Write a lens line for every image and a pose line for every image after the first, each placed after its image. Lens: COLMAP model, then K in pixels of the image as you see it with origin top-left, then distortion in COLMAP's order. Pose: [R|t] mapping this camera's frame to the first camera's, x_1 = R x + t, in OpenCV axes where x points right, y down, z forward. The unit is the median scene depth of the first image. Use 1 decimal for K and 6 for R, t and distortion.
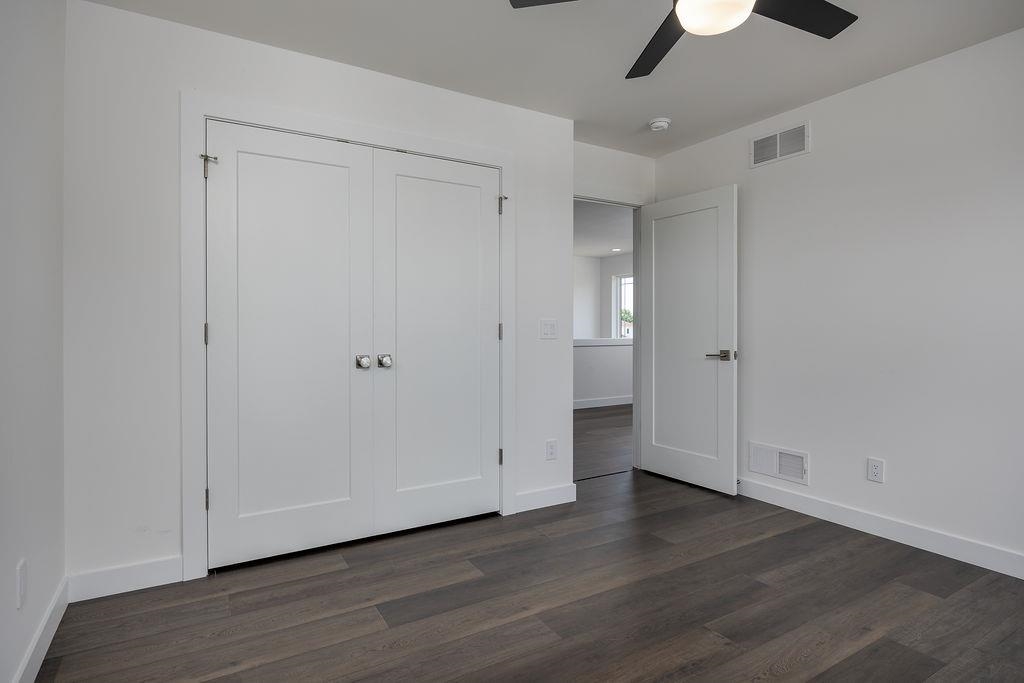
lens RADIAL K [[536.8, 0, 512.5], [0, 536.8, 329.9], [0, 0, 1]] dist [-0.001872, -0.000602]
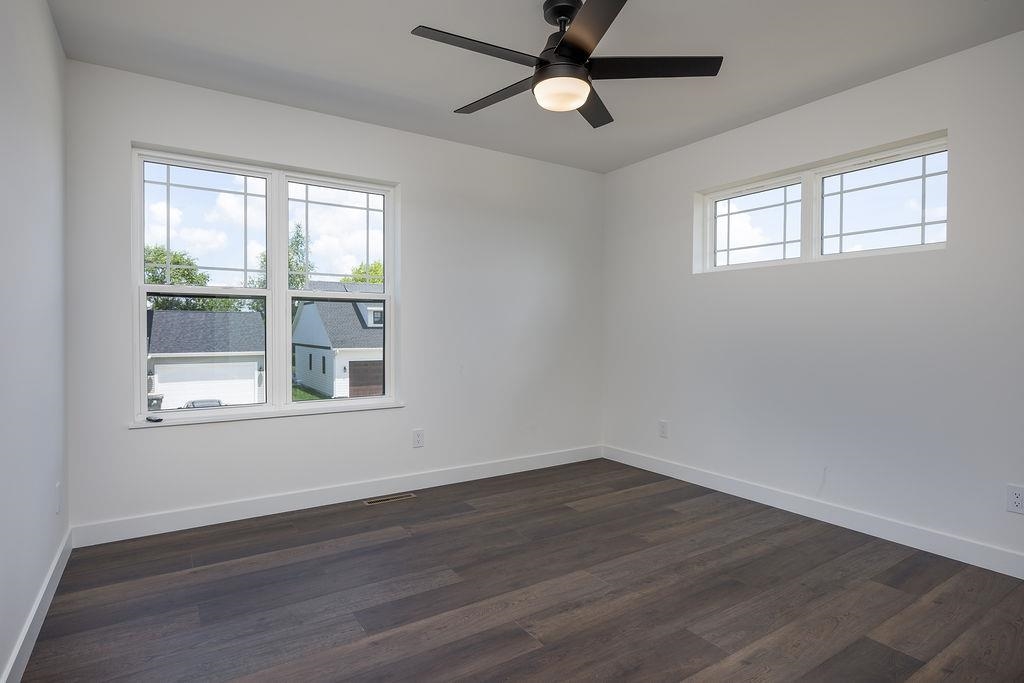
lens RADIAL K [[536.8, 0, 512.5], [0, 536.8, 329.9], [0, 0, 1]] dist [-0.001872, -0.000602]
pose [[-0.999150, -0.004291, -0.041000, 0.469786], [-0.004597, 0.999962, 0.007374, -0.007461], [0.040967, 0.007557, -0.999132, 2.006295]]
